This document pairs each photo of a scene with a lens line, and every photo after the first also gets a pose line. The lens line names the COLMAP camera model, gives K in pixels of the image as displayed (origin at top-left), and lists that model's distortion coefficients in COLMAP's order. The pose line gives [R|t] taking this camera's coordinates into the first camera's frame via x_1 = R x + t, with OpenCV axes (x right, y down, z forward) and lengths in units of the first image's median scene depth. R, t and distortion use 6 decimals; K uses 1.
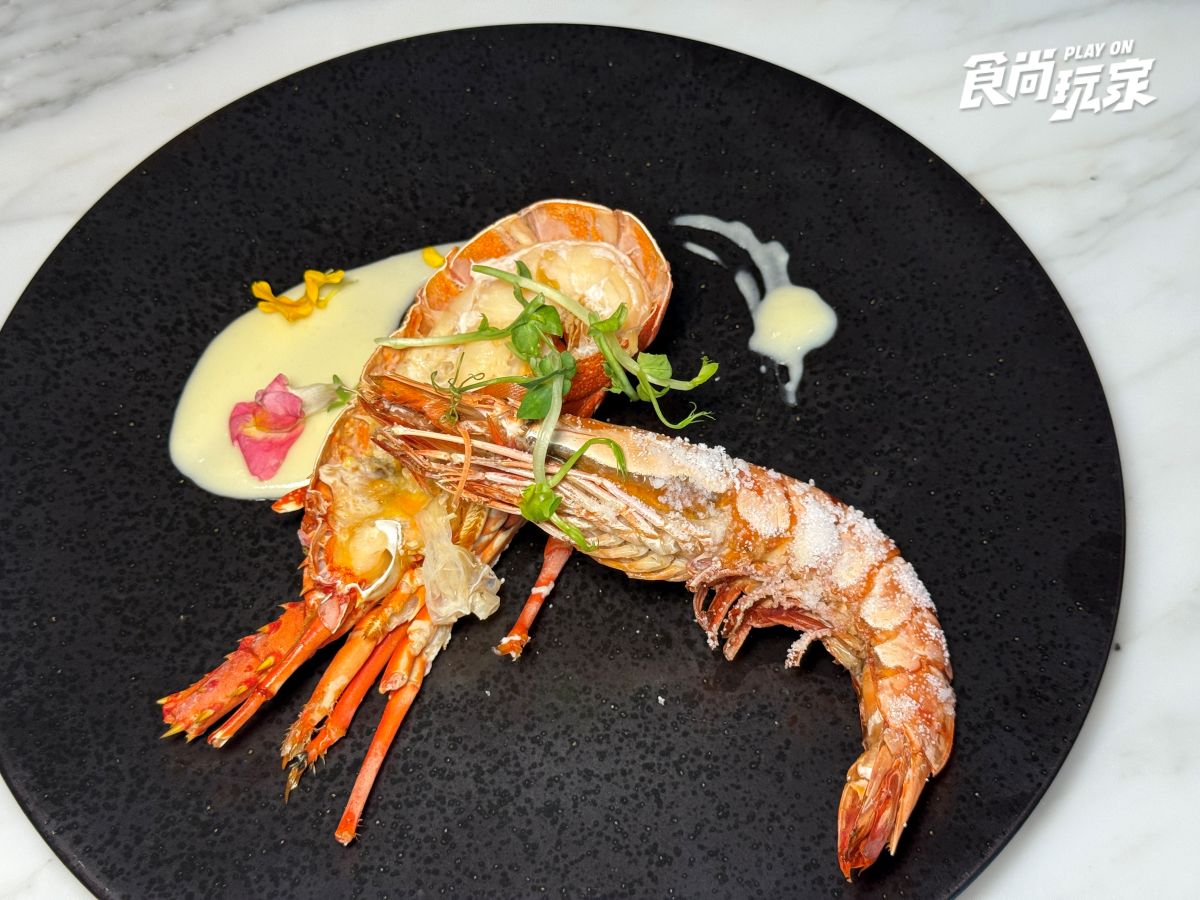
lens RADIAL K [[1709.5, 0, 602.5], [0, 1709.5, 448.5], [0, 0, 1]] dist [0.077676, 0.000000]
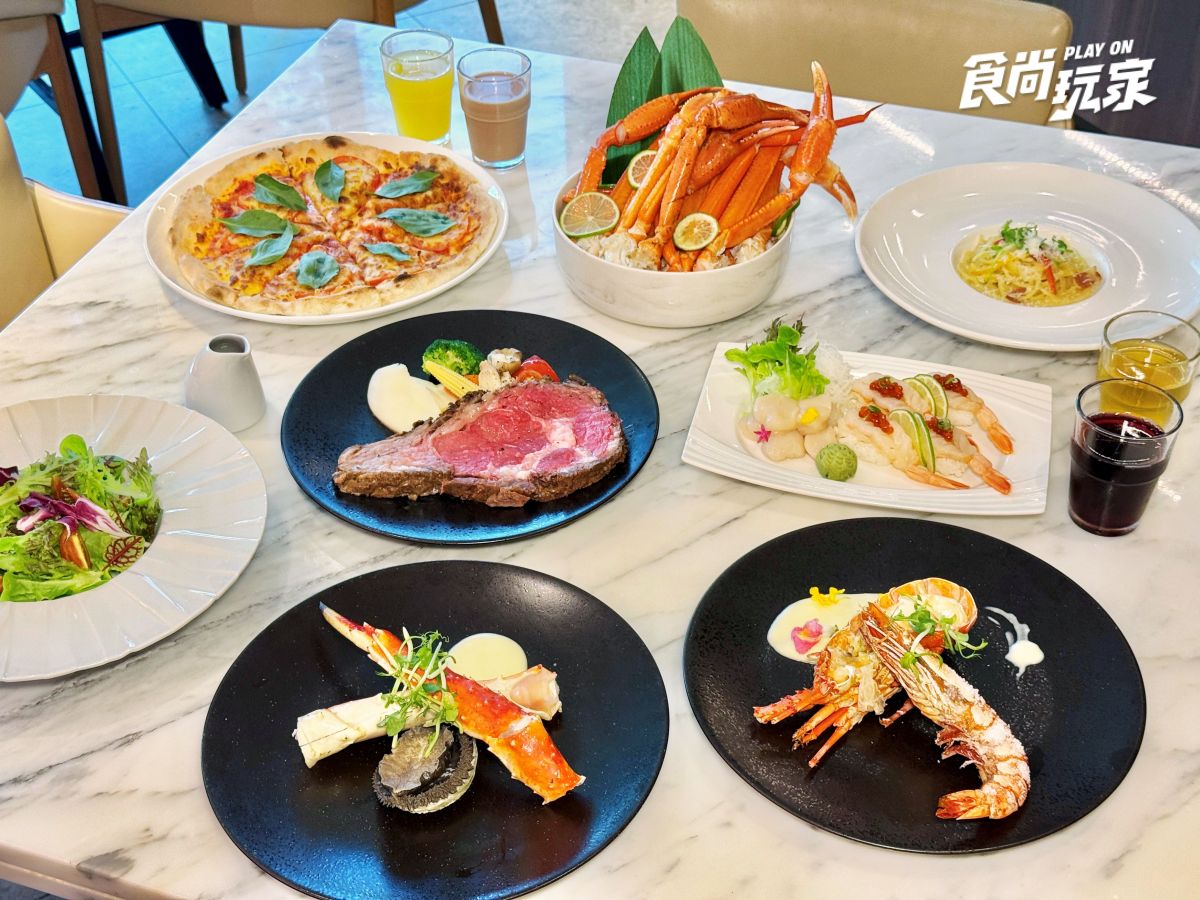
lens RADIAL K [[1709.5, 0, 600.7], [0, 1709.5, 451.2], [0, 0, 1]] dist [0.077676, 0.000000]
pose [[0.947180, 0.202783, -0.248453, 0.094267], [-0.277809, 0.905861, -0.319747, 0.648921], [0.160224, 0.371880, 0.914349, -1.512882]]
